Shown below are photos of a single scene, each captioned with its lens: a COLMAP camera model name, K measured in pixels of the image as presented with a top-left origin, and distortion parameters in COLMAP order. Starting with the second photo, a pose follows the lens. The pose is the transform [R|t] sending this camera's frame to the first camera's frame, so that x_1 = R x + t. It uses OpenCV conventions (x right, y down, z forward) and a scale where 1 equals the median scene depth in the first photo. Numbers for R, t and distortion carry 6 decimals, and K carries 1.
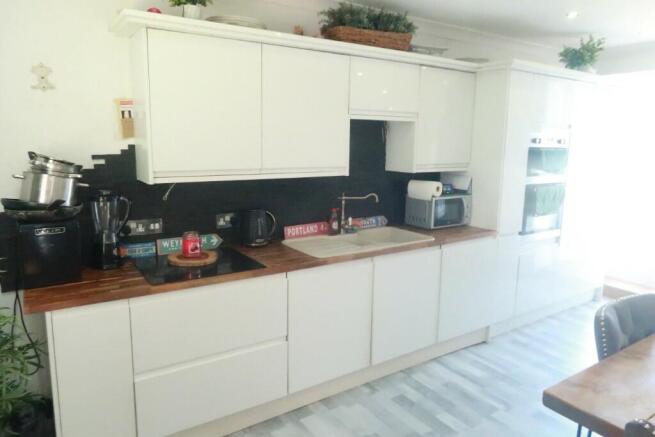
lens RADIAL K [[447.8, 0, 327.5], [0, 447.8, 218.5], [0, 0, 1]] dist [-0.000465, 0.000663]
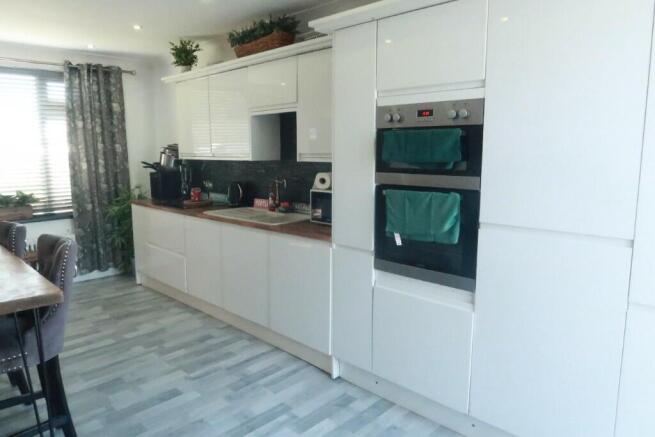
lens RADIAL K [[447.8, 0, 327.5], [0, 447.8, 218.5], [0, 0, 1]] dist [-0.000465, 0.000663]
pose [[0.200575, 0.130607, -0.970933, 1.328443], [-0.162727, 0.981748, 0.098445, -0.094589], [0.966069, 0.138251, 0.218167, 0.949603]]
